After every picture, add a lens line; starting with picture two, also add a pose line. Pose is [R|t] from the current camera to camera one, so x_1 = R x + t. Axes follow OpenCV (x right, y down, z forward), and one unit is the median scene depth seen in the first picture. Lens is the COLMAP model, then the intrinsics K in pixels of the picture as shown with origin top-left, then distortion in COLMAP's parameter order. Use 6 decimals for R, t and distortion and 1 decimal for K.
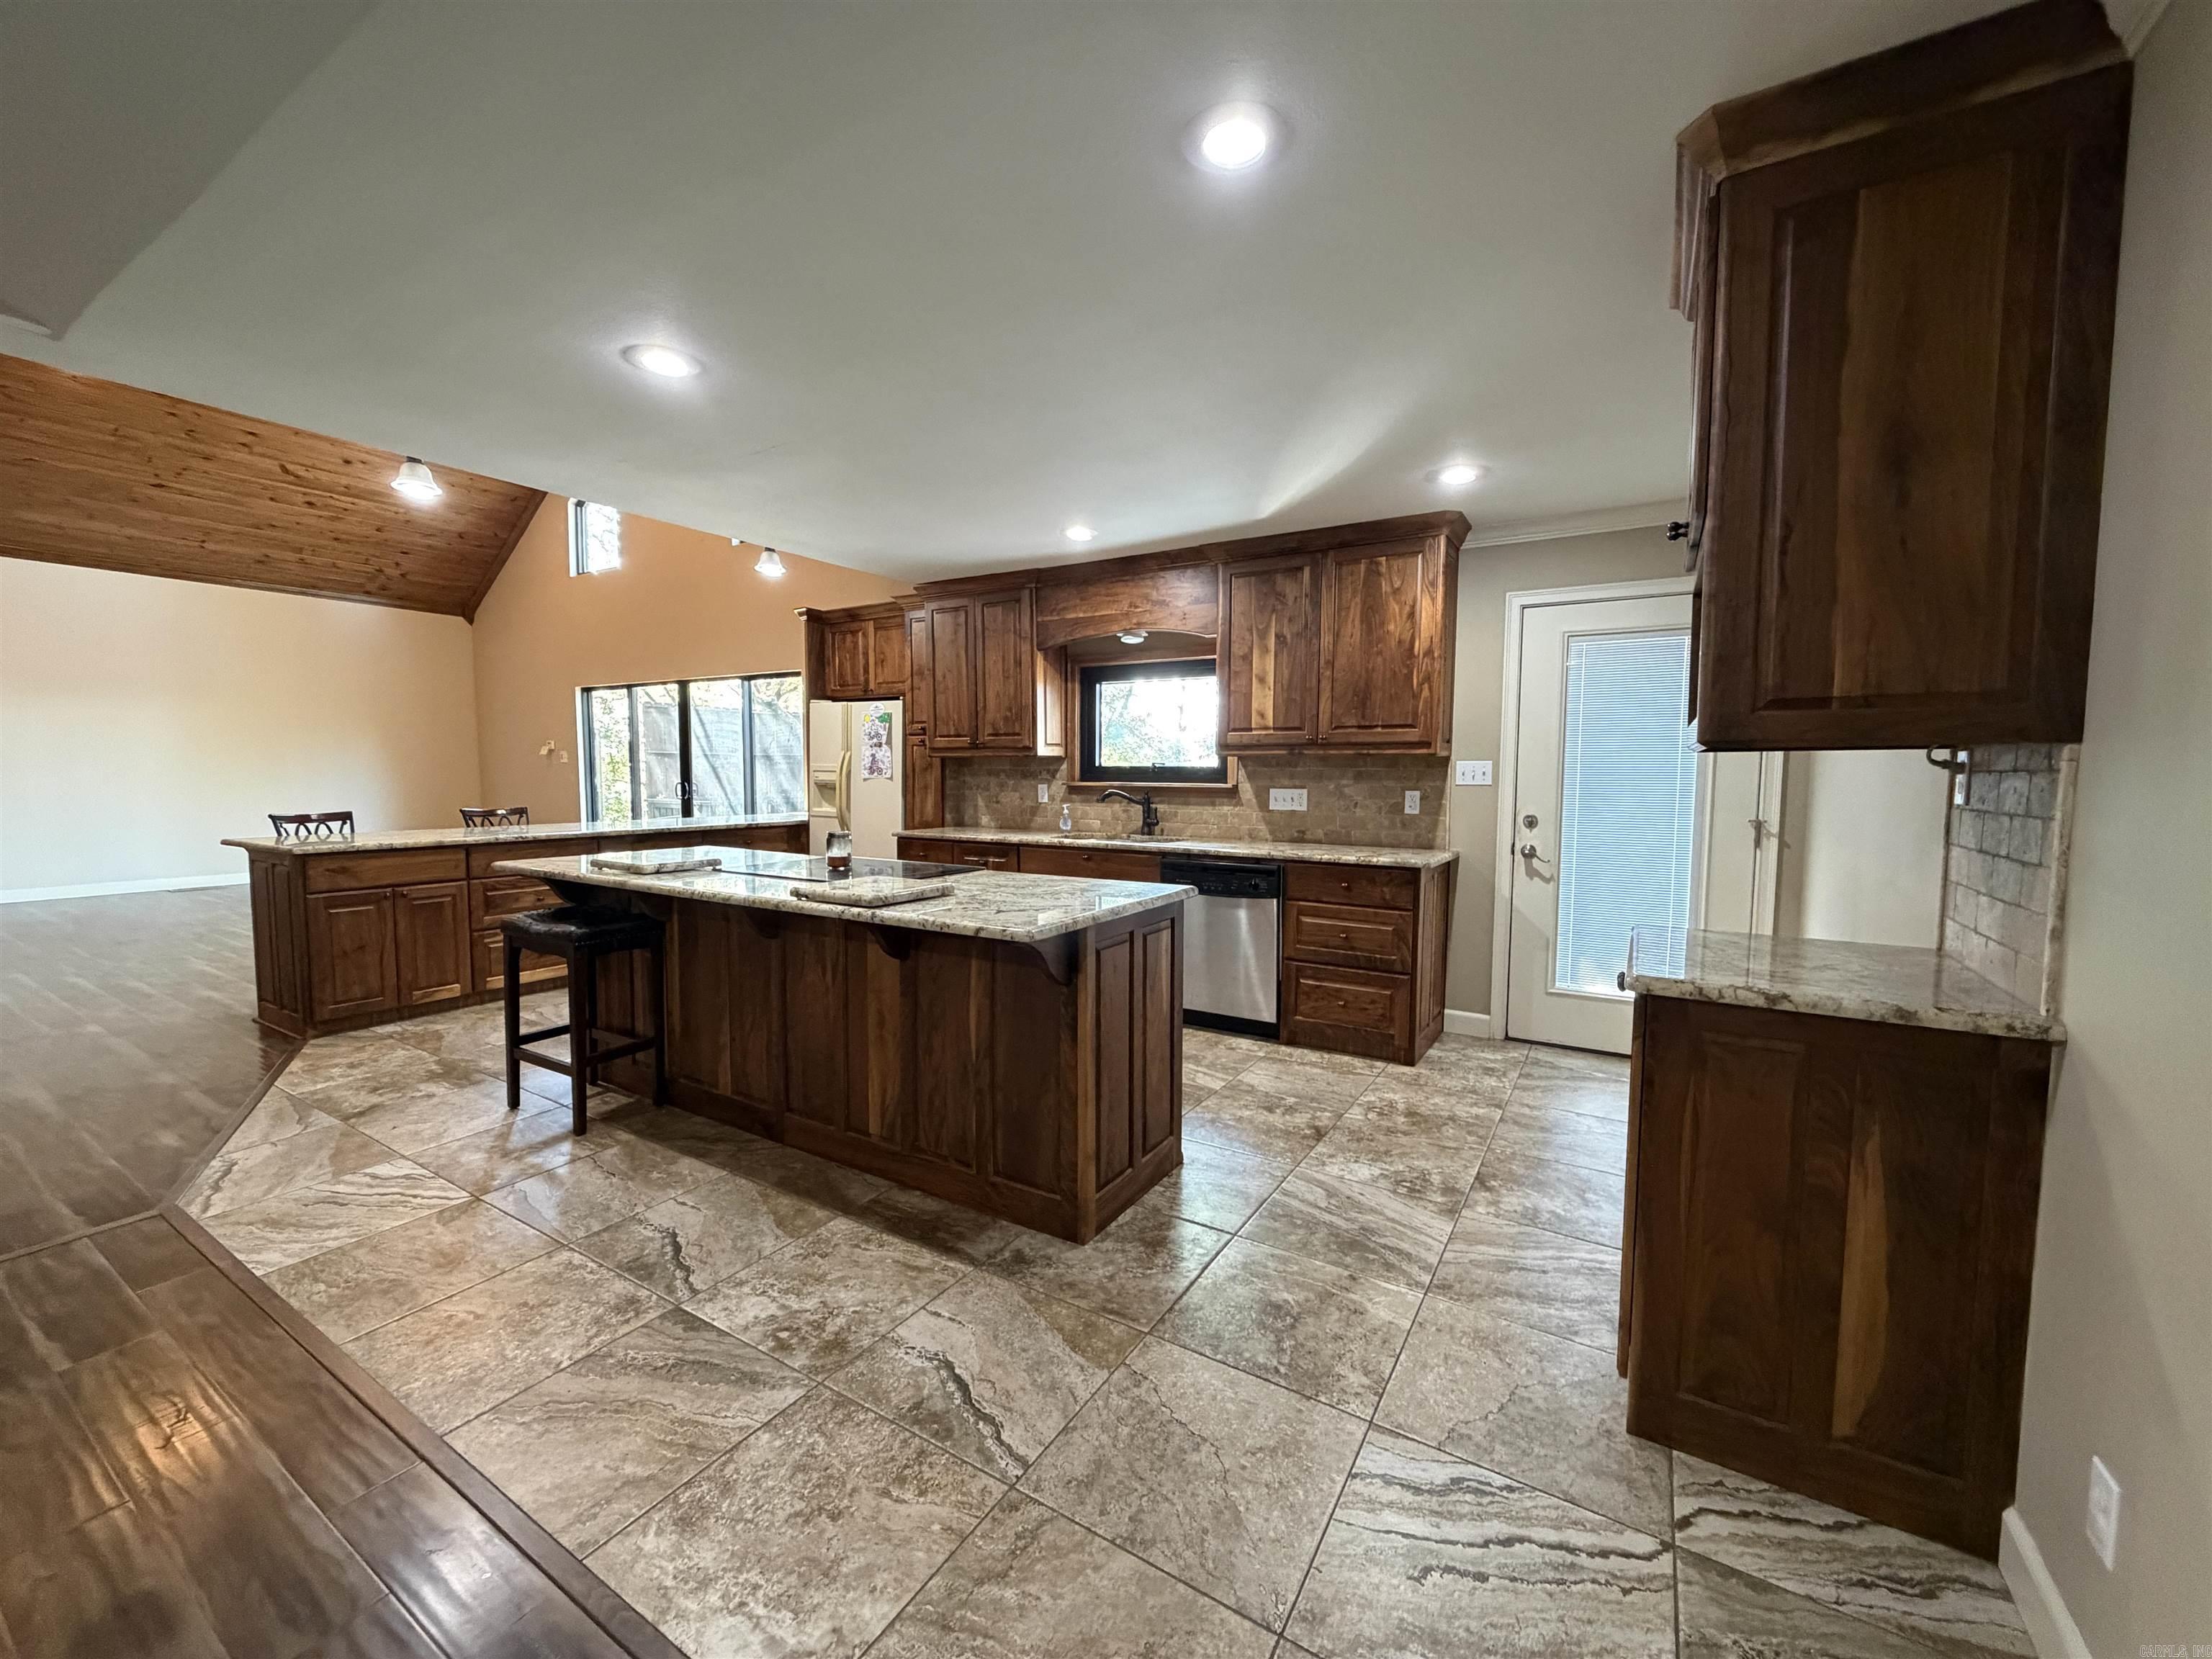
lens RADIAL K [[880.7, 0, 1101.7], [0, 880.7, 835.1], [0, 0, 1]] dist [-0.000046, 0.000192]
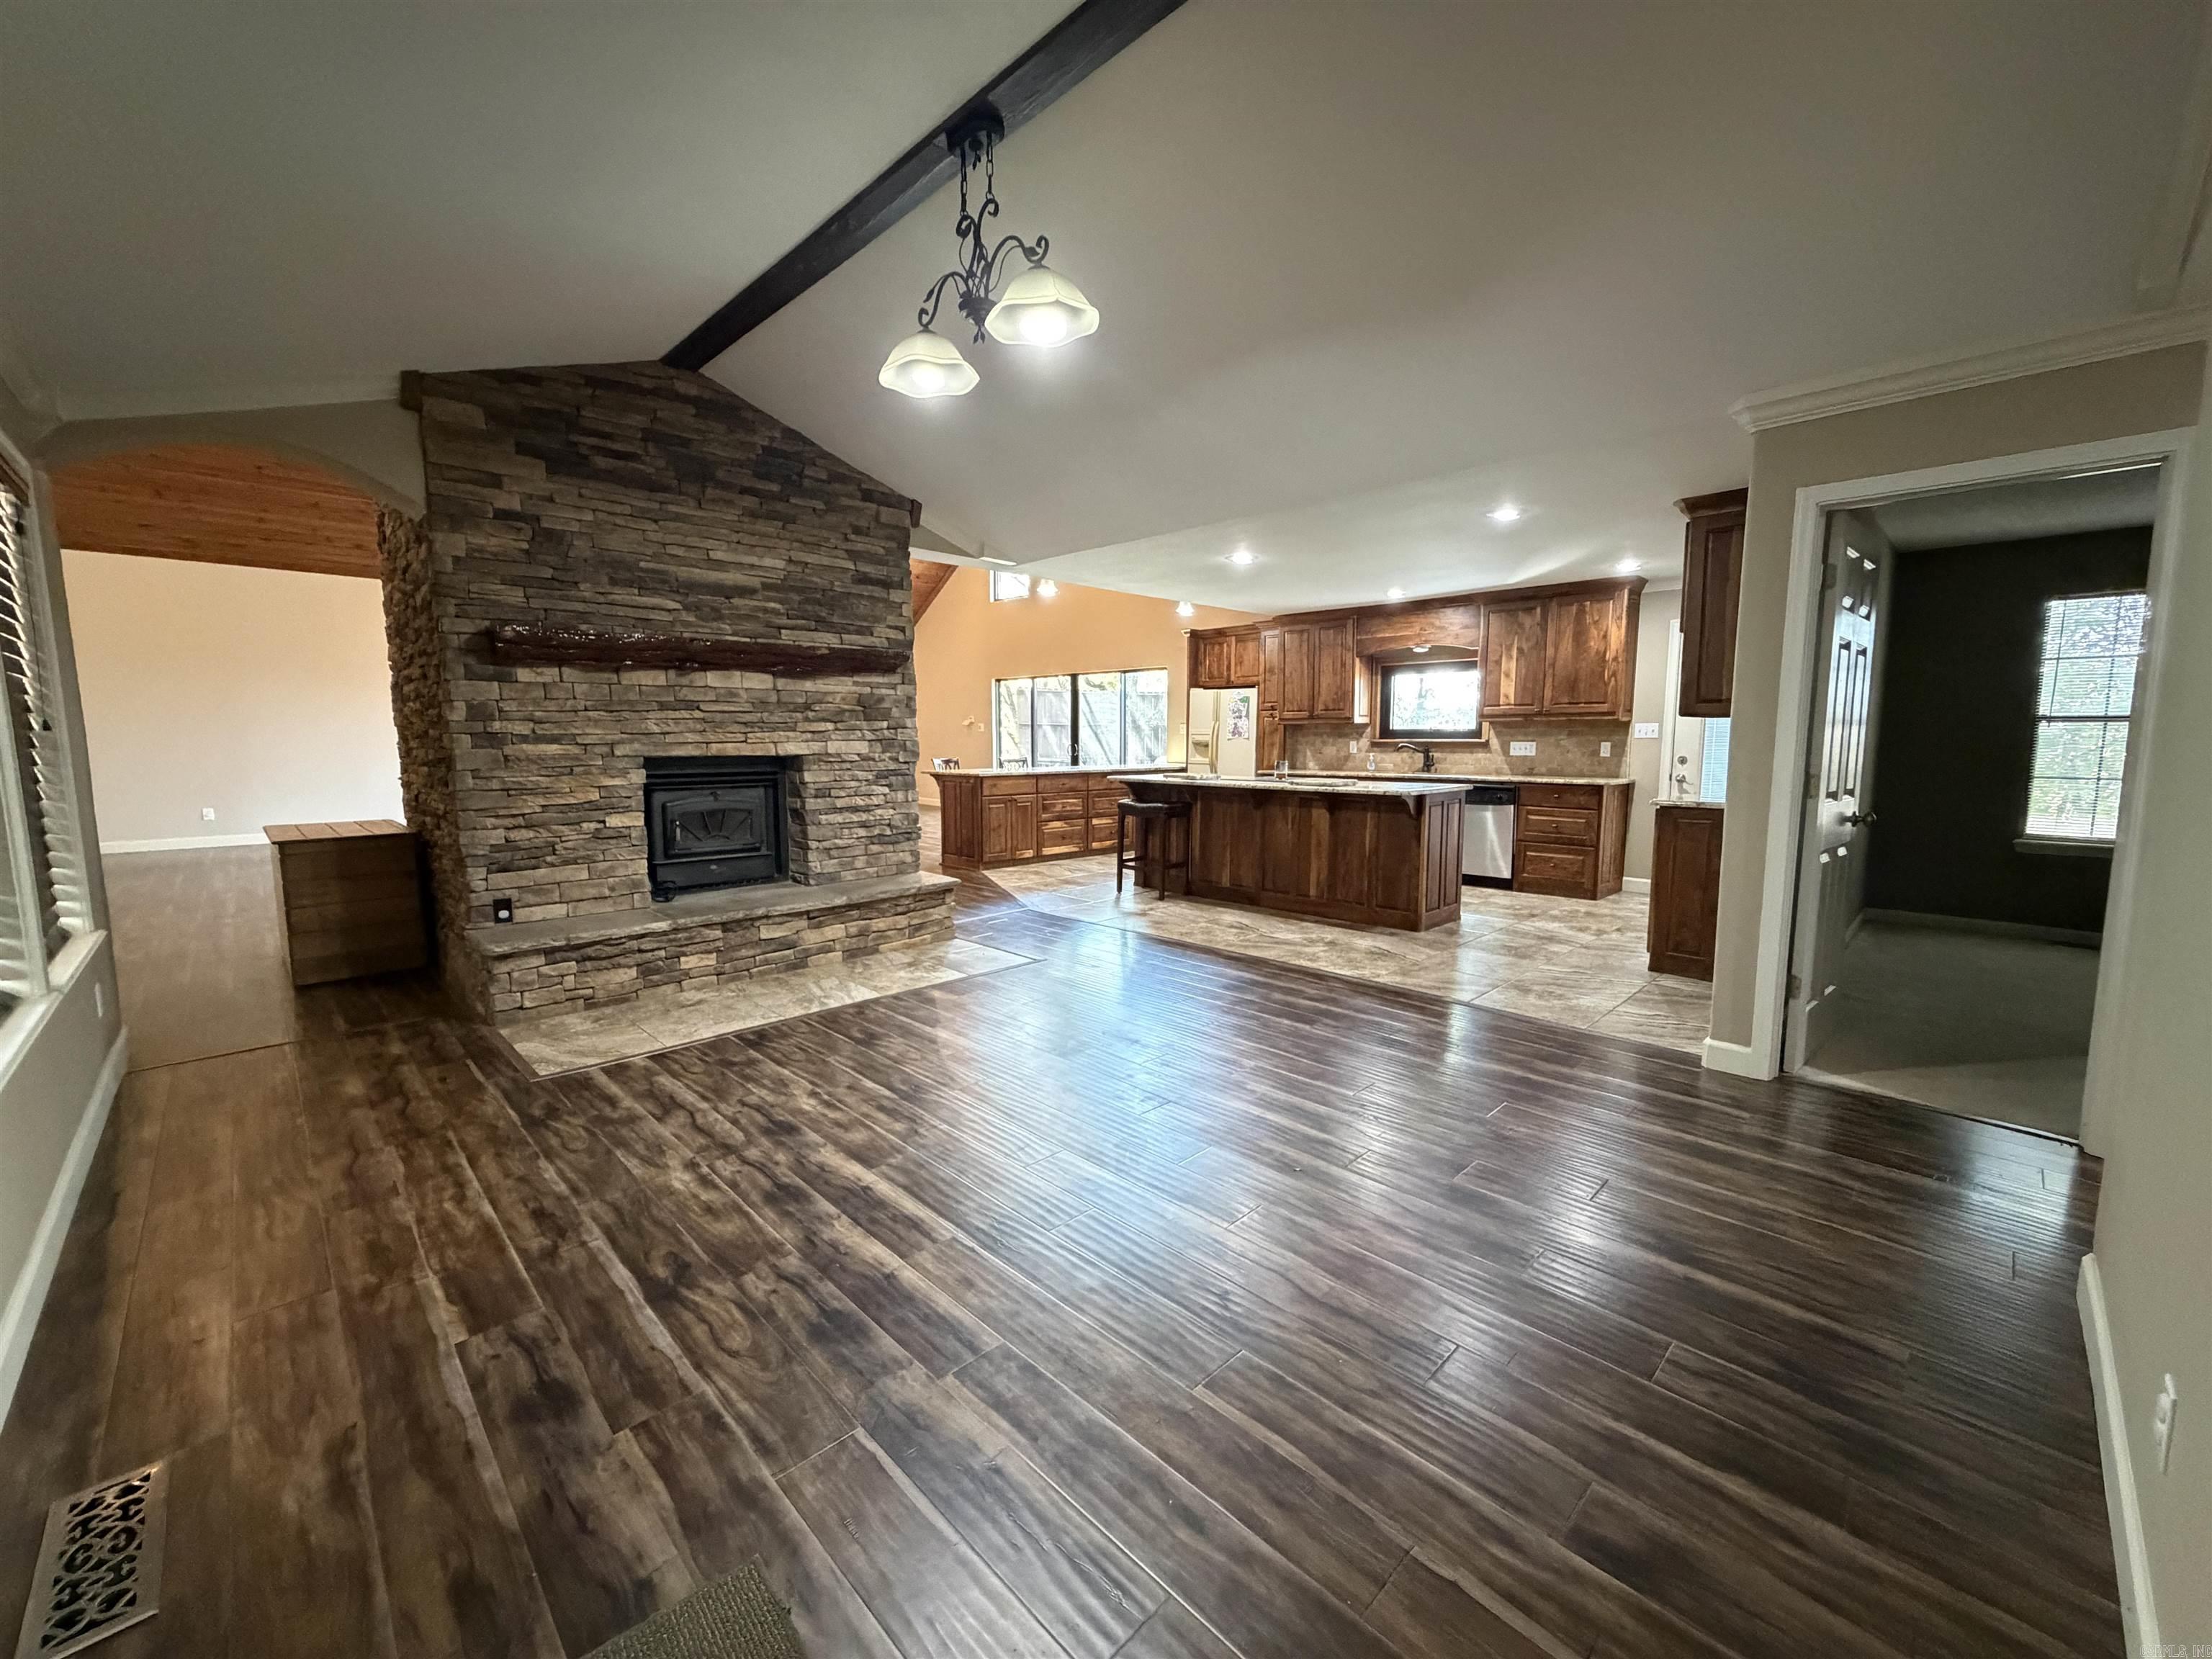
lens RADIAL K [[880.7, 0, 1101.7], [0, 880.7, 835.1], [0, 0, 1]] dist [-0.000046, 0.000192]
pose [[0.970870, 0.020684, -0.238711, -0.144875], [-0.012383, 0.999267, 0.036222, 0.067498], [0.239285, -0.032211, 0.970415, -0.735951]]
